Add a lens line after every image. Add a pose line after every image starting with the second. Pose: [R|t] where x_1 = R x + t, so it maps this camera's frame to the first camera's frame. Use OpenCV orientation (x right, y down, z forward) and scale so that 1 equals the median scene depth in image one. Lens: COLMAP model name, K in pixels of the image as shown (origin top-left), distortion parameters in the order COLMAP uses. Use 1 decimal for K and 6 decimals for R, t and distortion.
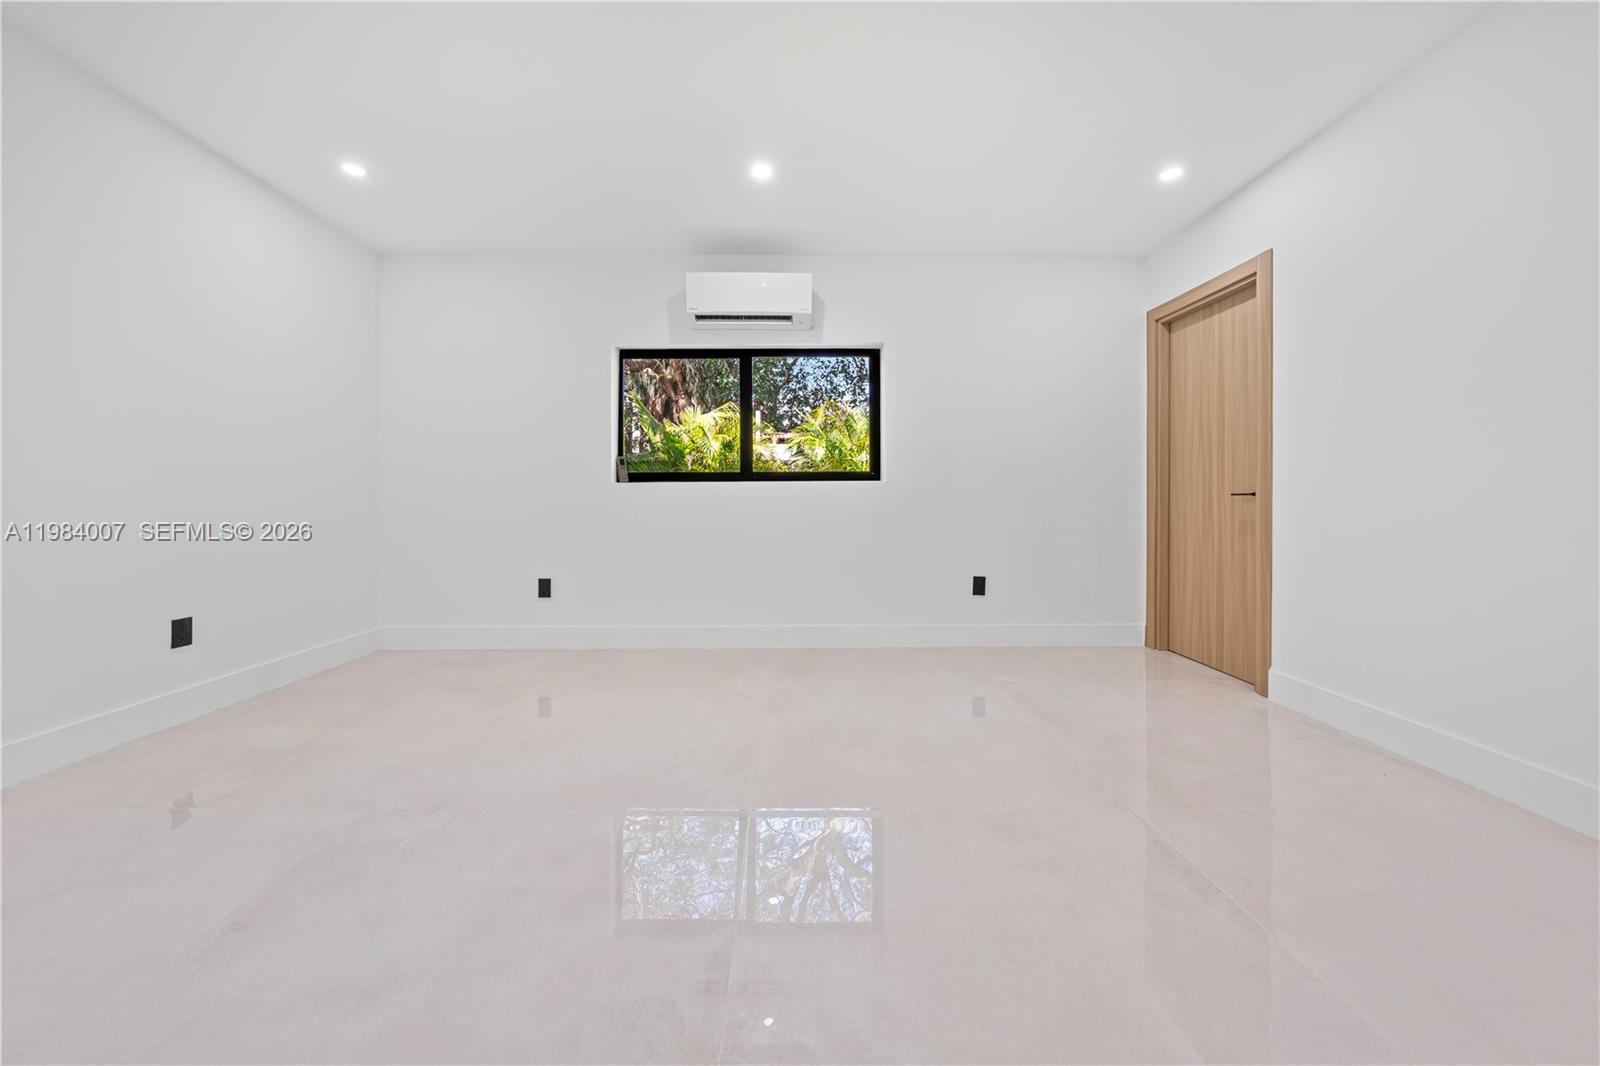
lens RADIAL K [[560.9, 0, 795.0], [0, 560.9, 497.5], [0, 0, 1]] dist [-0.000445, 0.000104]
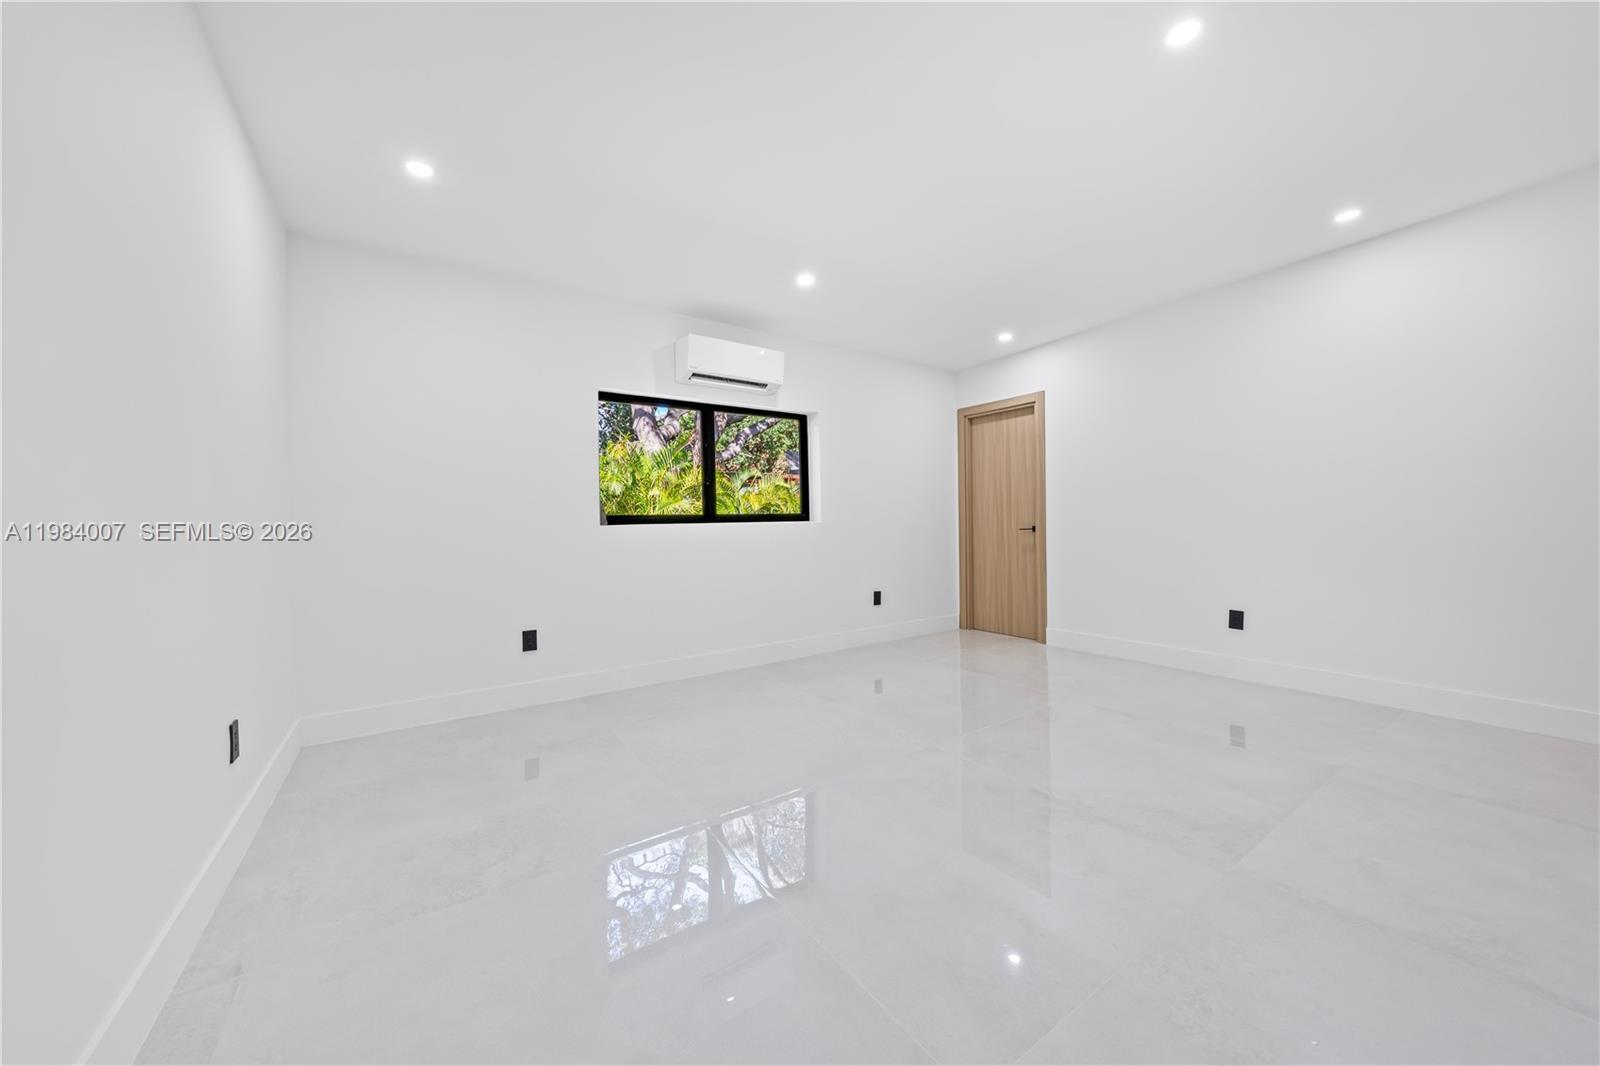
lens RADIAL K [[560.9, 0, 797.9], [0, 560.9, 525.3], [0, 0, 1]] dist [-0.000445, 0.000104]
pose [[0.828575, -0.011466, 0.559761, -0.618600], [0.015109, 0.999884, -0.001884, -0.020578], [-0.559675, 0.010019, 0.828652, -0.020636]]
